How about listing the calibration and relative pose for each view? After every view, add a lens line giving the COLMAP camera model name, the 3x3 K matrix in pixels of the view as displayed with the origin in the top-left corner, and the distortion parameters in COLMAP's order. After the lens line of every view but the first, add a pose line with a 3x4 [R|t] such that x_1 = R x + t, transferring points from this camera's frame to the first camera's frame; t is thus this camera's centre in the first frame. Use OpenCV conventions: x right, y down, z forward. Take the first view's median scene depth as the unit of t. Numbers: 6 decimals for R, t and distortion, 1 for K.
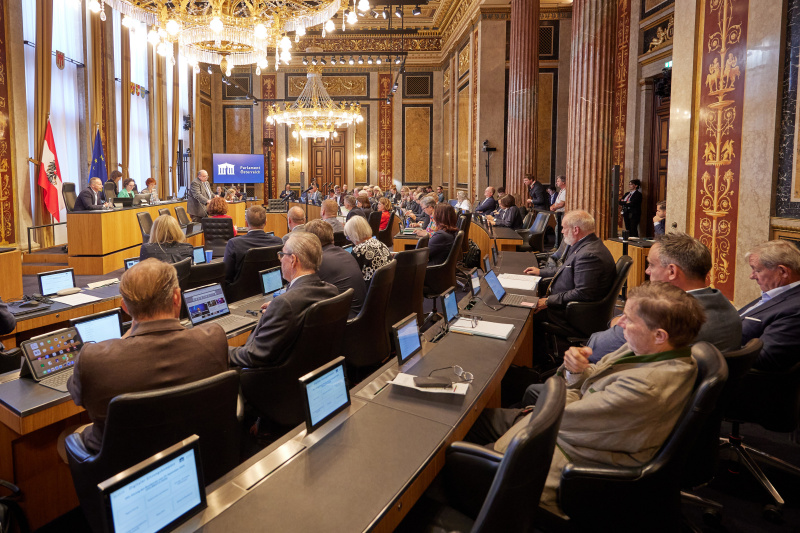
lens RADIAL K [[534.2, 0, 354.6], [0, 534.2, 214.4], [0, 0, 1]] dist [0.002964, 0.000499]
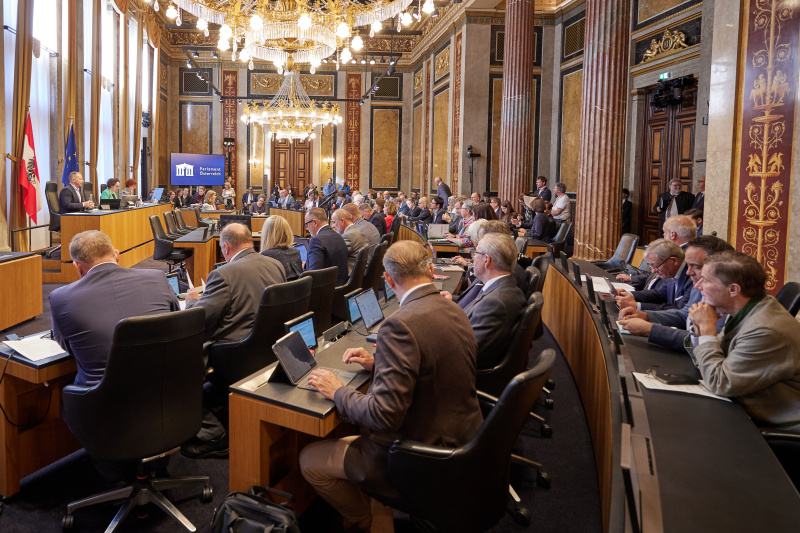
lens RADIAL K [[567.2, 0, 334.7], [0, 567.2, 213.7], [0, 0, 1]] dist [-0.003407, -0.000301]
pose [[0.995452, 0.012034, 0.094500, -0.119244], [-0.010854, 0.999857, -0.012994, 0.001766], [-0.094643, 0.011909, 0.995440, -0.008339]]
